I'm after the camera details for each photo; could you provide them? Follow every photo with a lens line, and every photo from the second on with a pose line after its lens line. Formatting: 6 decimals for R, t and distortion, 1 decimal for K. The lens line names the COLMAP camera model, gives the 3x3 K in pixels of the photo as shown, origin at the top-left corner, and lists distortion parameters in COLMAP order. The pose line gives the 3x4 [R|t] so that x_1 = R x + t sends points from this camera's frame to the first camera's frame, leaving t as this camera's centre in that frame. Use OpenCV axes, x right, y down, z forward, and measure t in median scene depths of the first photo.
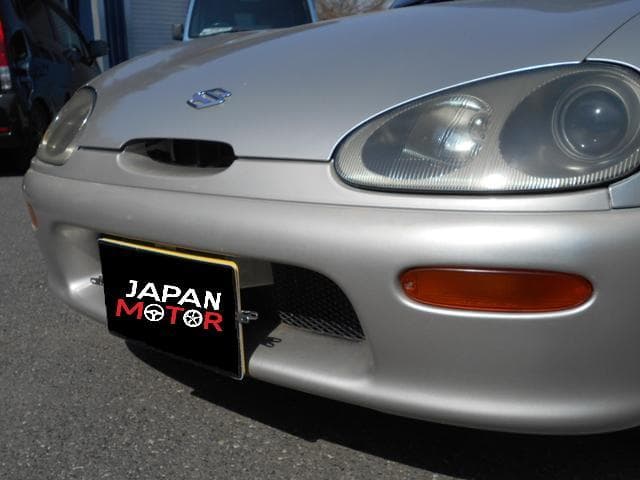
lens RADIAL K [[708.9, 0, 320.0], [0, 708.9, 240.0], [0, 0, 1]] dist [0.007409, -0.029963]
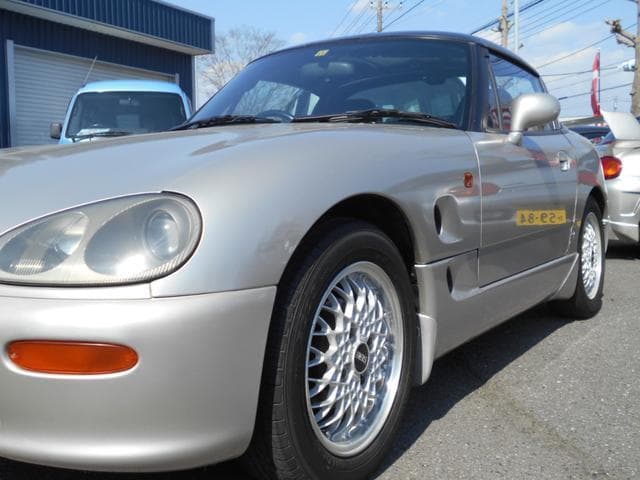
lens RADIAL K [[708.9, 0, 320.0], [0, 708.9, 240.0], [0, 0, 1]] dist [0.007409, -0.029963]
pose [[0.992331, 0.020017, 0.121977, 0.423789], [-0.003299, 0.990738, -0.135746, 0.023673], [-0.123565, 0.134303, 0.983206, -0.321058]]
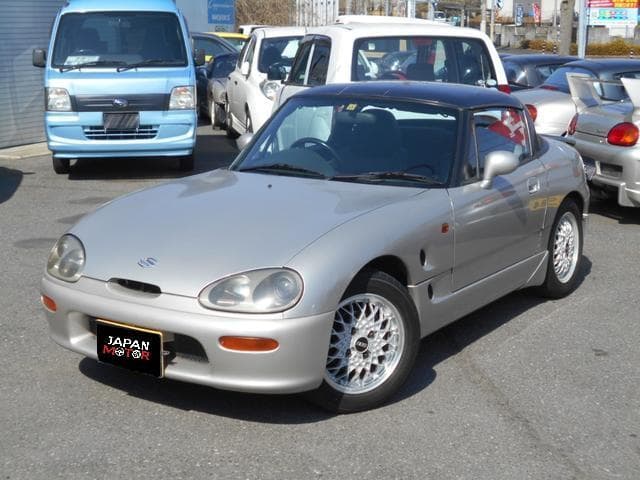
lens RADIAL K [[1055.5, 0, 320.0], [0, 1055.5, 240.0], [0, 0, 1]] dist [-0.077932, 0.019699]
pose [[0.991969, 0.019622, 0.124953, -0.027151], [-0.016720, 0.999567, -0.024231, -0.217082], [-0.125374, 0.021947, 0.991867, -2.830143]]
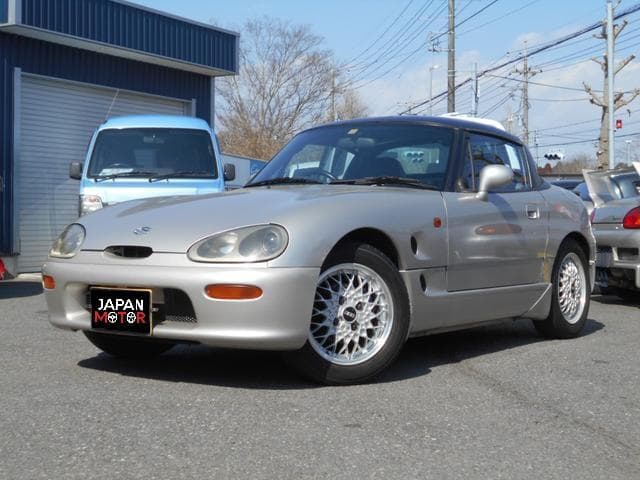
lens RADIAL K [[1055.5, 0, 320.0], [0, 1055.5, 240.0], [0, 0, 1]] dist [-0.077932, 0.019699]
pose [[0.996365, 0.043941, 0.072976, 0.212475], [-0.027746, 0.977374, -0.209692, 0.637014], [-0.080539, 0.206905, 0.975040, -2.862303]]
